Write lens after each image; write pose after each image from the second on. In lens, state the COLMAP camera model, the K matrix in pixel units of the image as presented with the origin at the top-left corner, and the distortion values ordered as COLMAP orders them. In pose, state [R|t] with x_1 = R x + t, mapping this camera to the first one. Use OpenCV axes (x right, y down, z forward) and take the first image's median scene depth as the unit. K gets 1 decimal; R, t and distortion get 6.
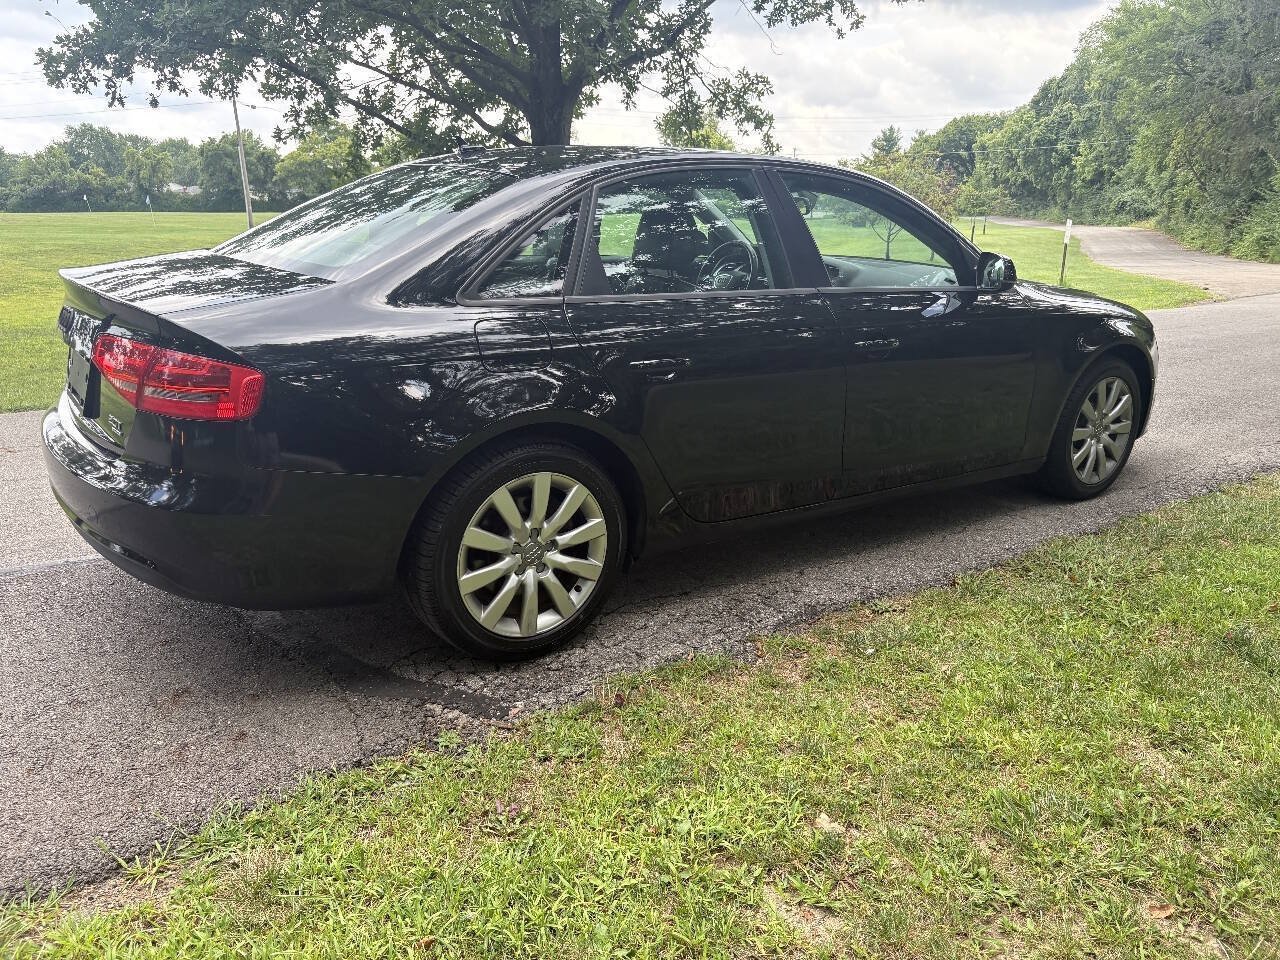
lens RADIAL K [[990.4, 0, 645.4], [0, 990.4, 484.0], [0, 0, 1]] dist [0.036101, -0.040426]
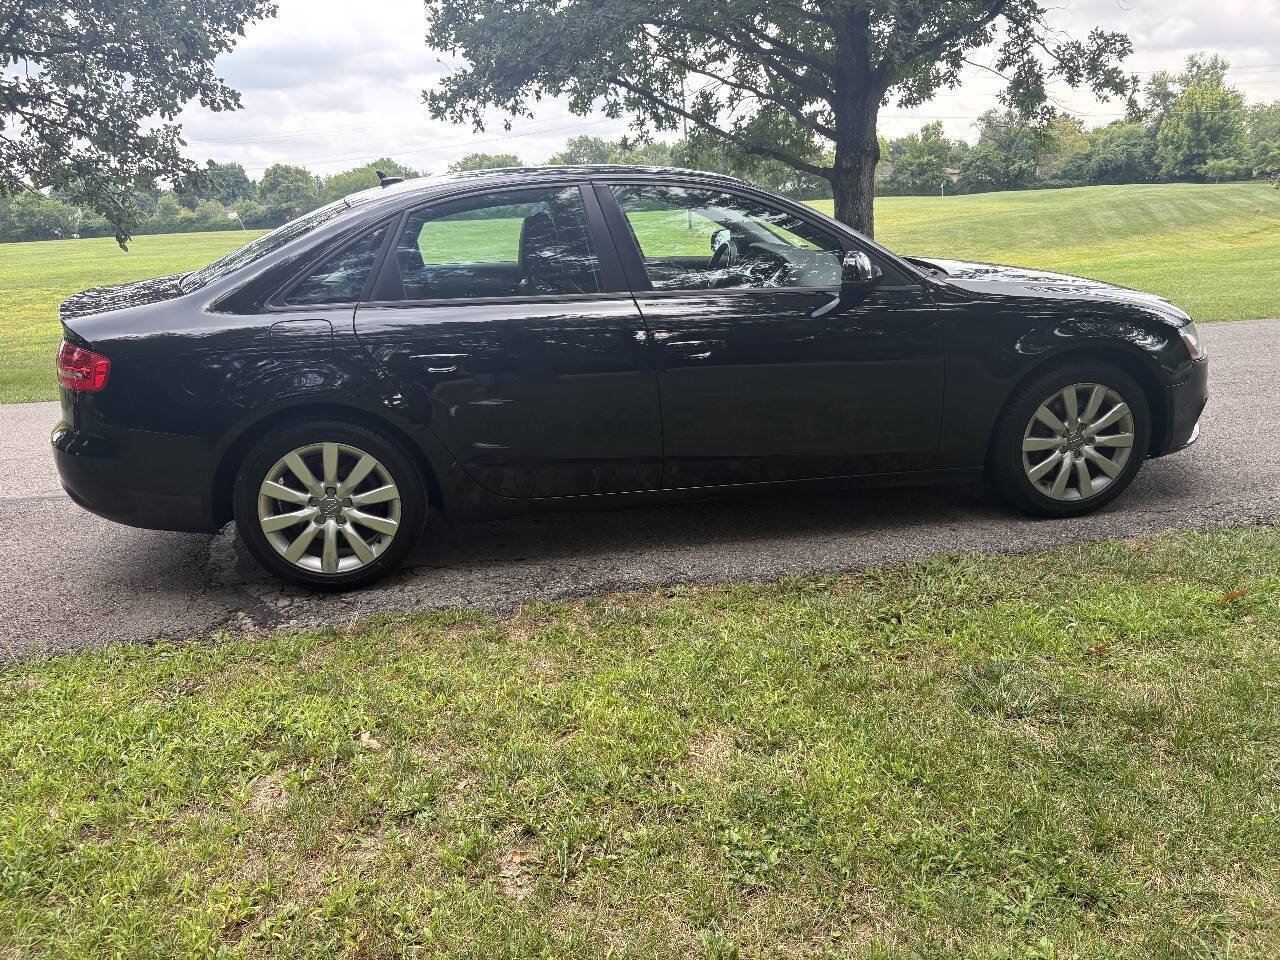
lens RADIAL K [[1001.5, 0, 635.0], [0, 1001.5, 479.5], [0, 0, 1]] dist [0.010650, -0.004171]
pose [[0.894793, 0.073218, -0.440436, 0.169876], [-0.069732, 0.997274, 0.024118, -0.004875], [0.441001, 0.009132, 0.897460, 0.006816]]
